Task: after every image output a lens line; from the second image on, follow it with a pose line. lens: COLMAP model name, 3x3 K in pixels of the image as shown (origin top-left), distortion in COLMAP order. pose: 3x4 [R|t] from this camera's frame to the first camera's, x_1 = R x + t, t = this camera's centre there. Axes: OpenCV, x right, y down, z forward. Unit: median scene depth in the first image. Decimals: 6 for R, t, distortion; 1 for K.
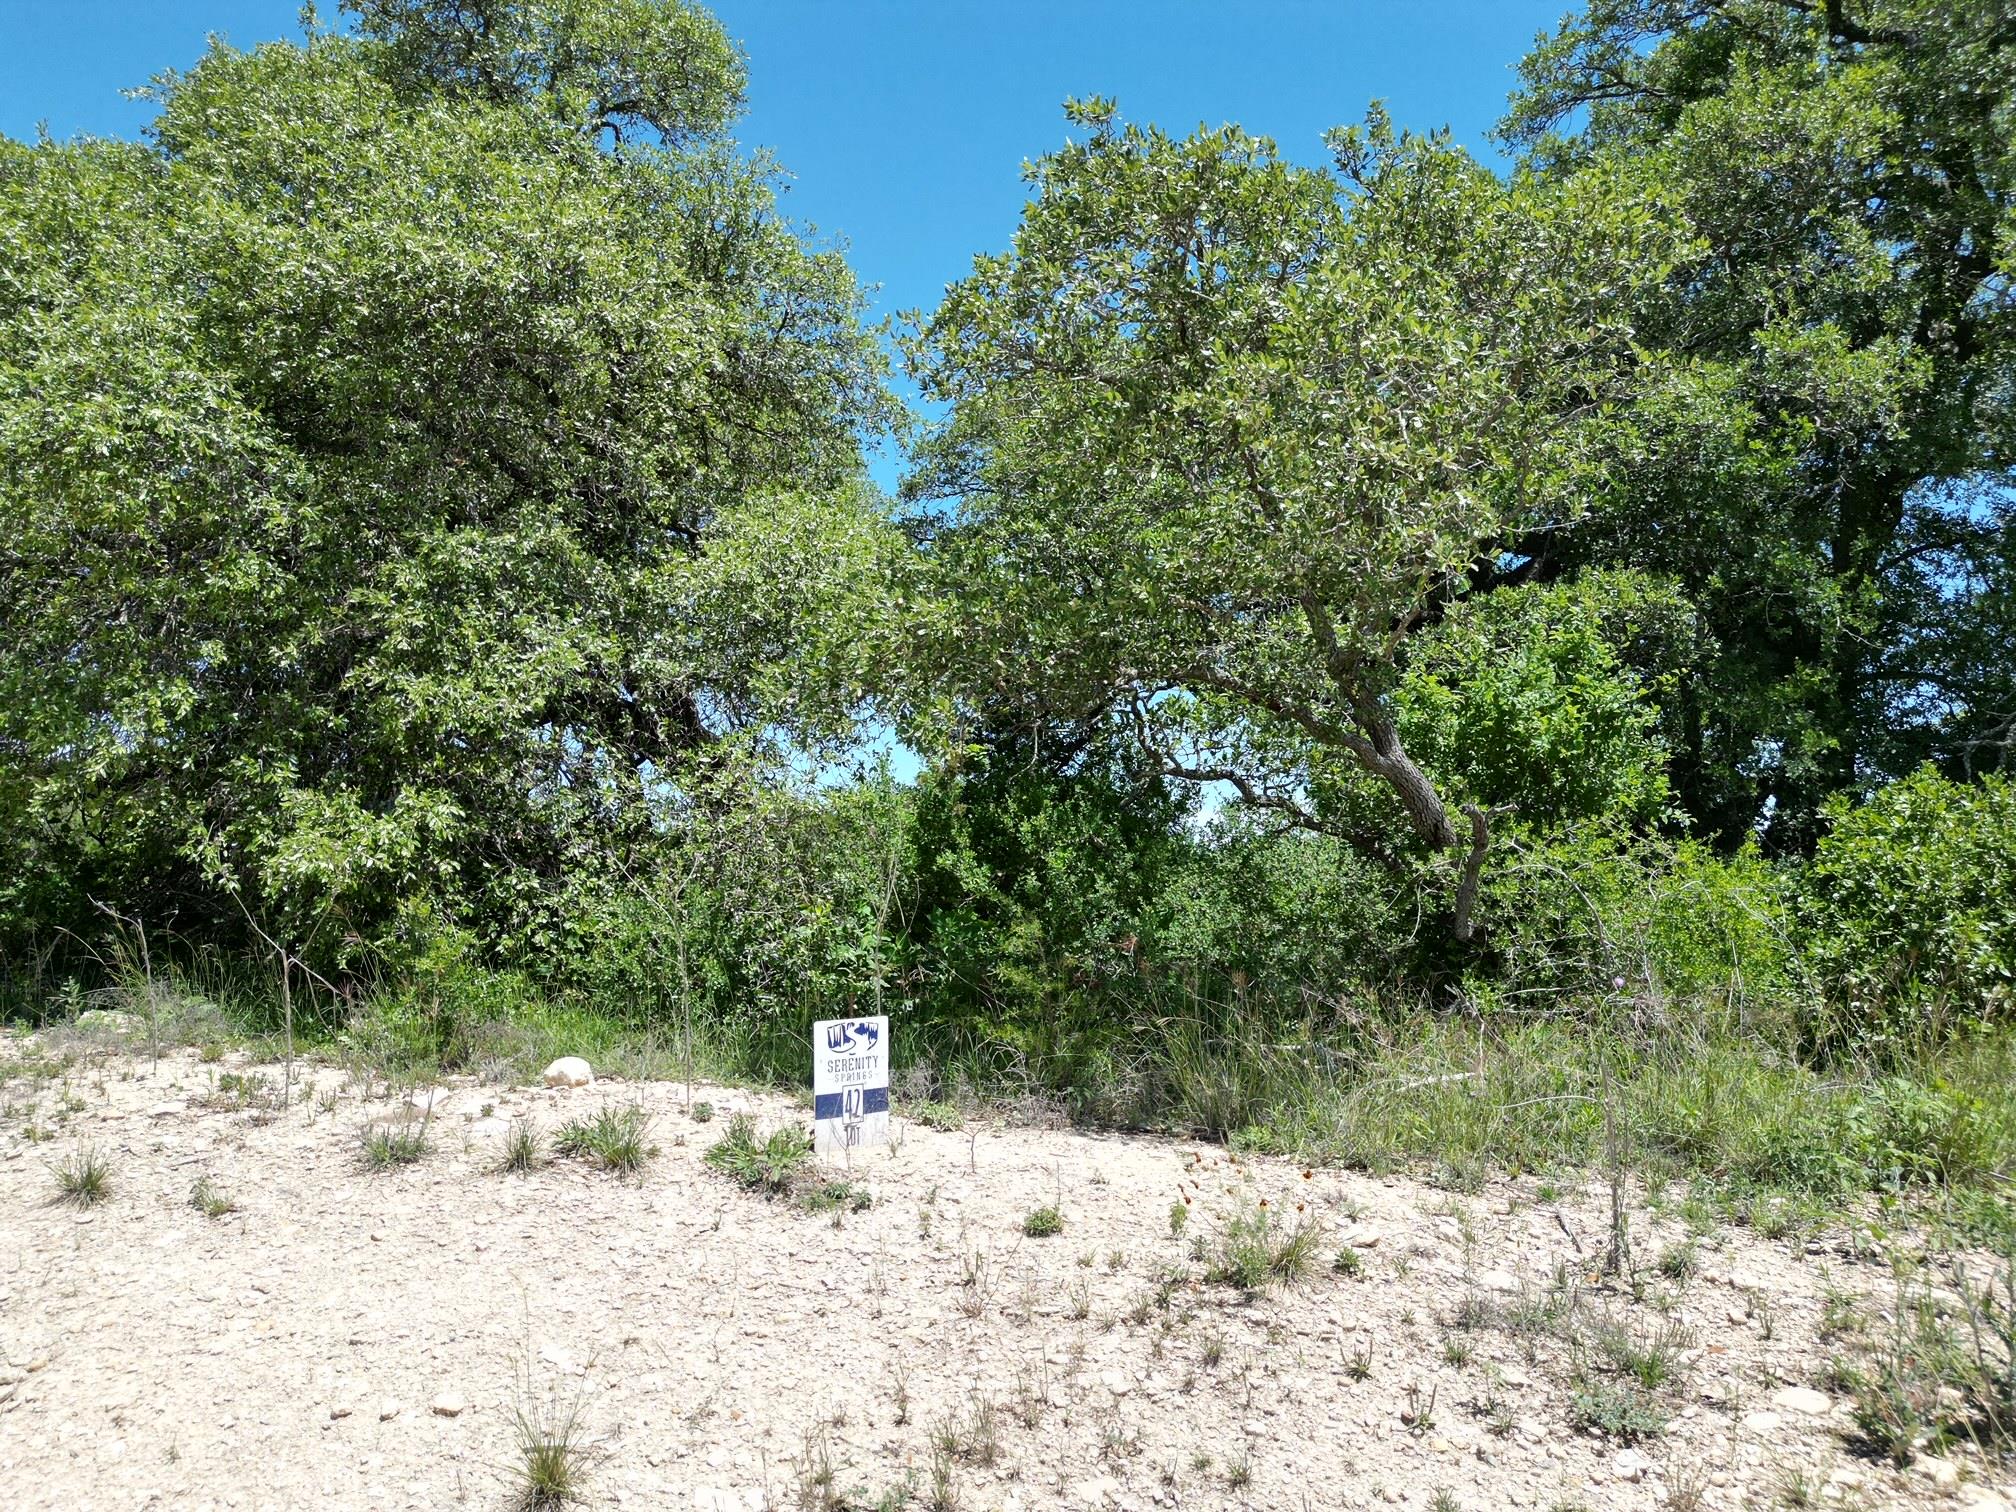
lens RADIAL K [[1432.5, 0, 997.3], [0, 1432.5, 754.1], [0, 0, 1]] dist [0.058791, -0.030715]
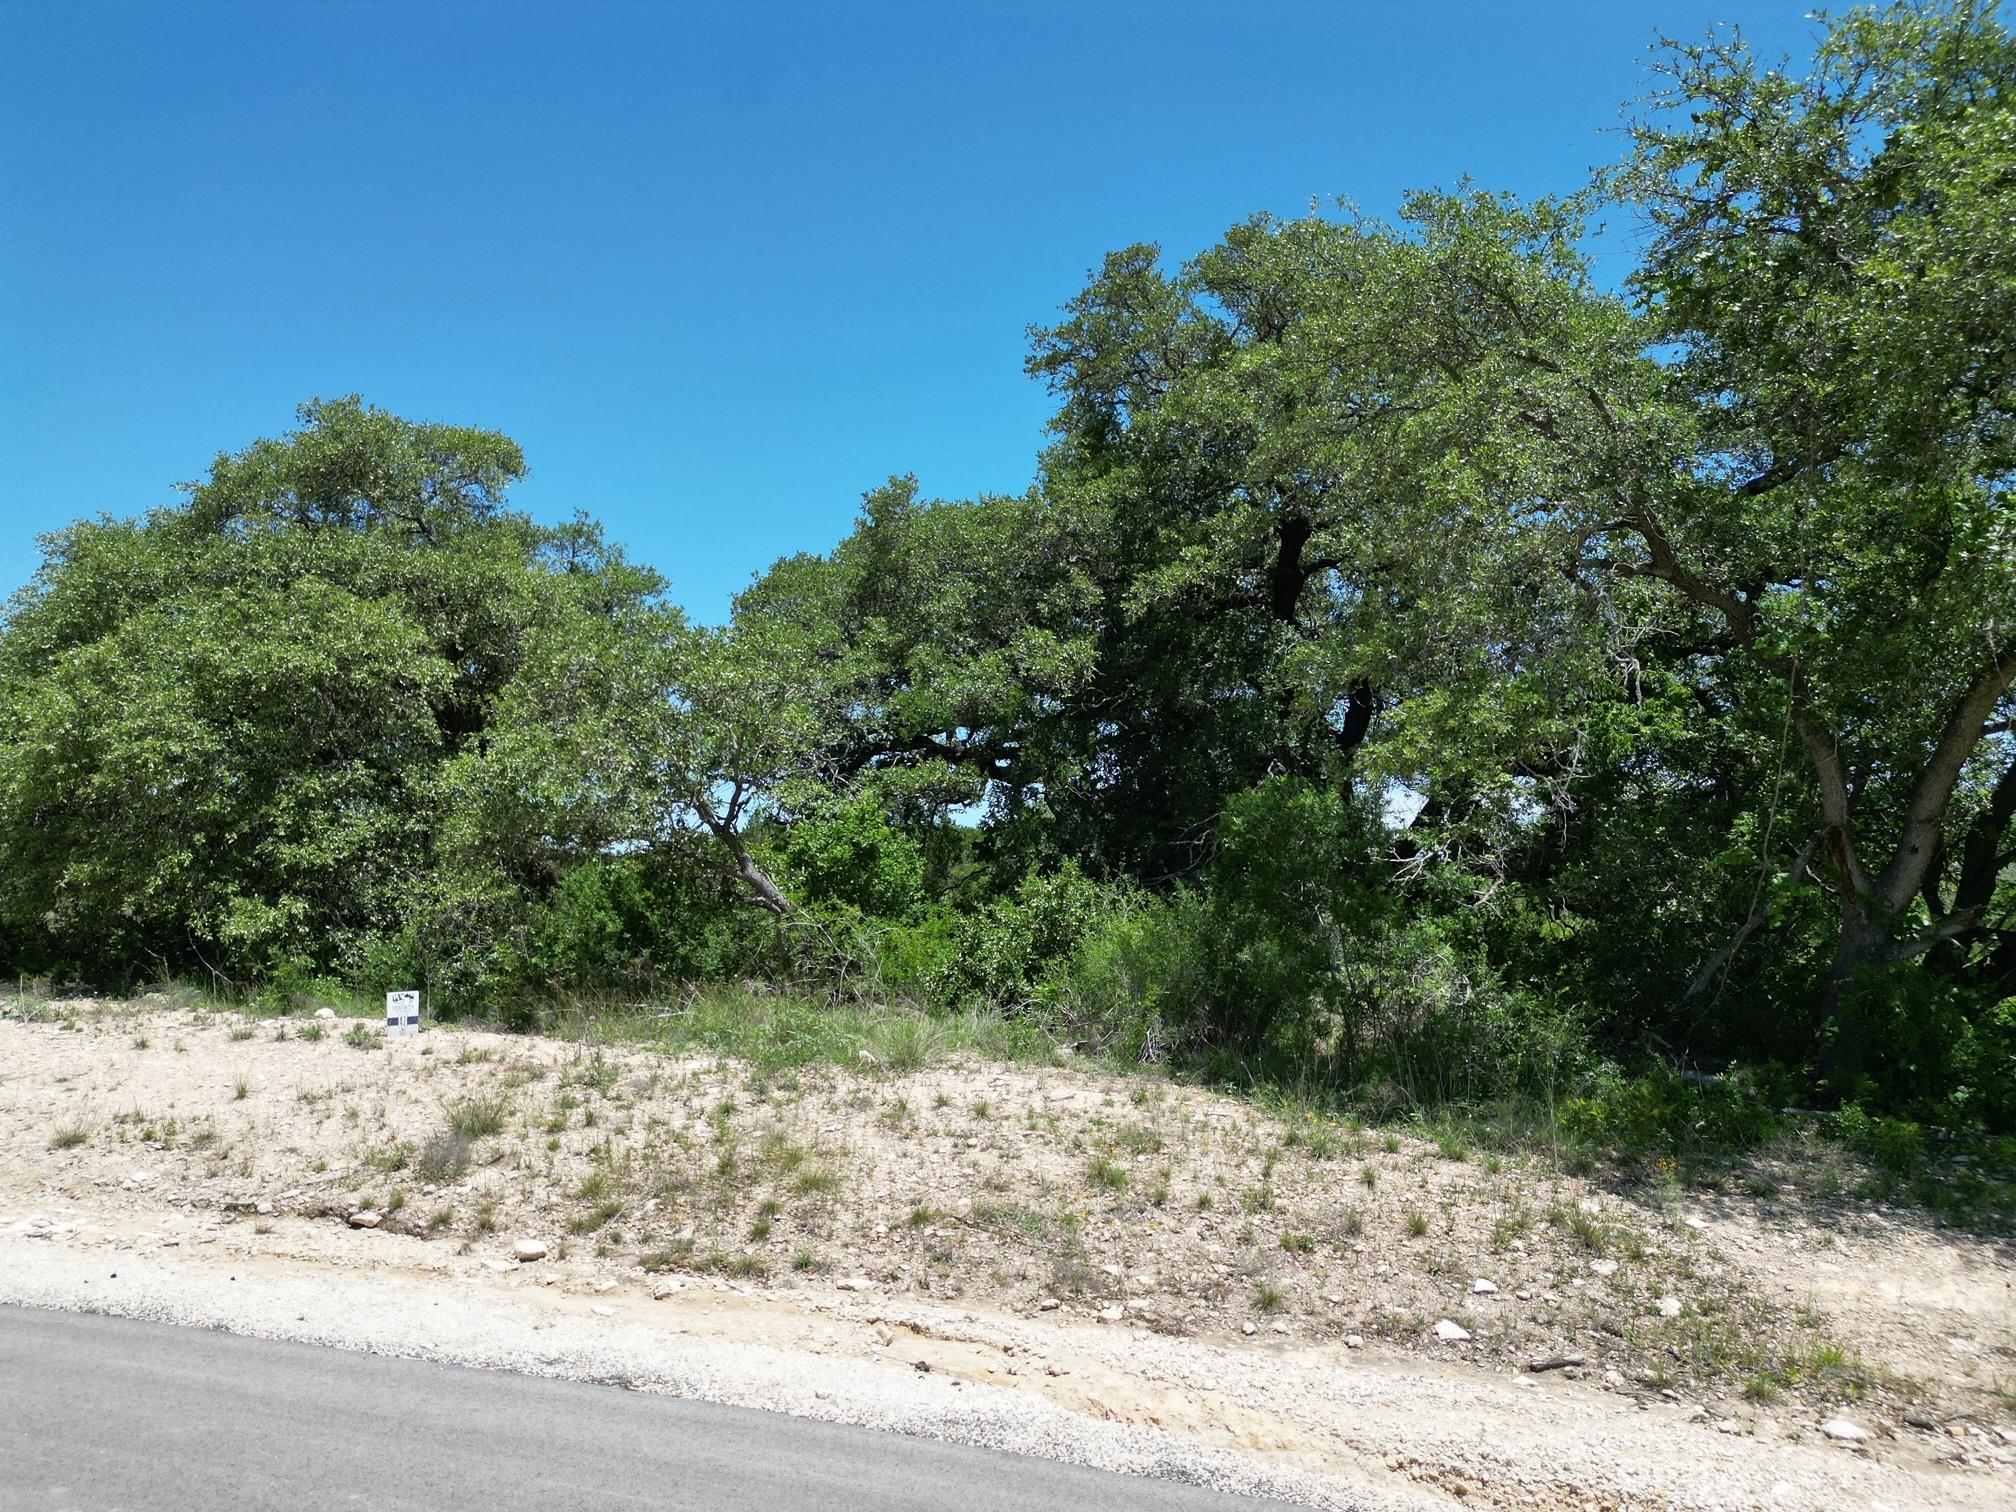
lens RADIAL K [[1432.5, 0, 1017.3], [0, 1432.5, 757.7], [0, 0, 1]] dist [0.058791, -0.030715]
pose [[0.999447, -0.009687, -0.031821, 0.847814], [0.009784, 0.999948, 0.002883, -0.195038], [0.031792, -0.003192, 0.999489, -1.289904]]
